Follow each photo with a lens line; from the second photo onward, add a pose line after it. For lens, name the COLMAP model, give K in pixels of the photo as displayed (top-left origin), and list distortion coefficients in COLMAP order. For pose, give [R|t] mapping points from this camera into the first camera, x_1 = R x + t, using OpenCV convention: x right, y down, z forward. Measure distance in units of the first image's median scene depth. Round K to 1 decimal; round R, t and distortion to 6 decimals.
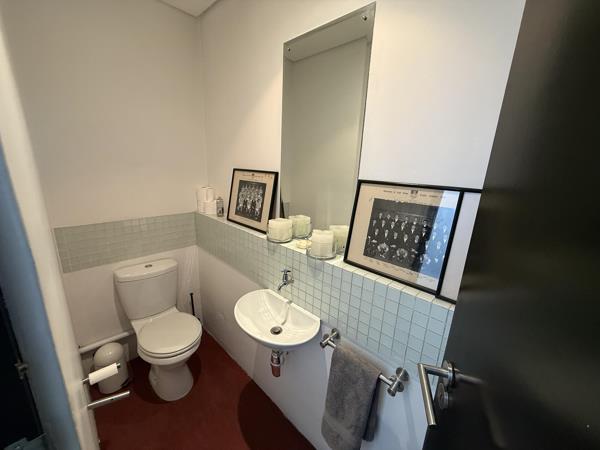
lens RADIAL K [[239.9, 0, 300.0], [0, 239.9, 225.0], [0, 0, 1]] dist [-0.001188, -0.000124]
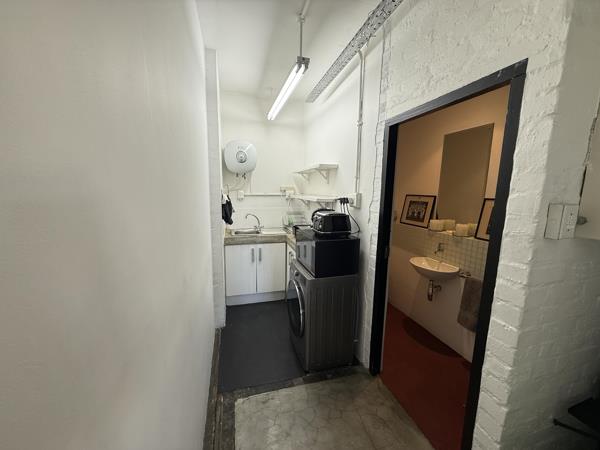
lens RADIAL K [[239.9, 0, 300.0], [0, 239.9, 225.0], [0, 0, 1]] dist [-0.001188, -0.000124]
pose [[0.865735, 0.048600, -0.498138, -0.073189], [-0.105783, 0.990558, -0.087201, 0.306765], [0.489196, 0.128188, 0.862702, -1.214437]]
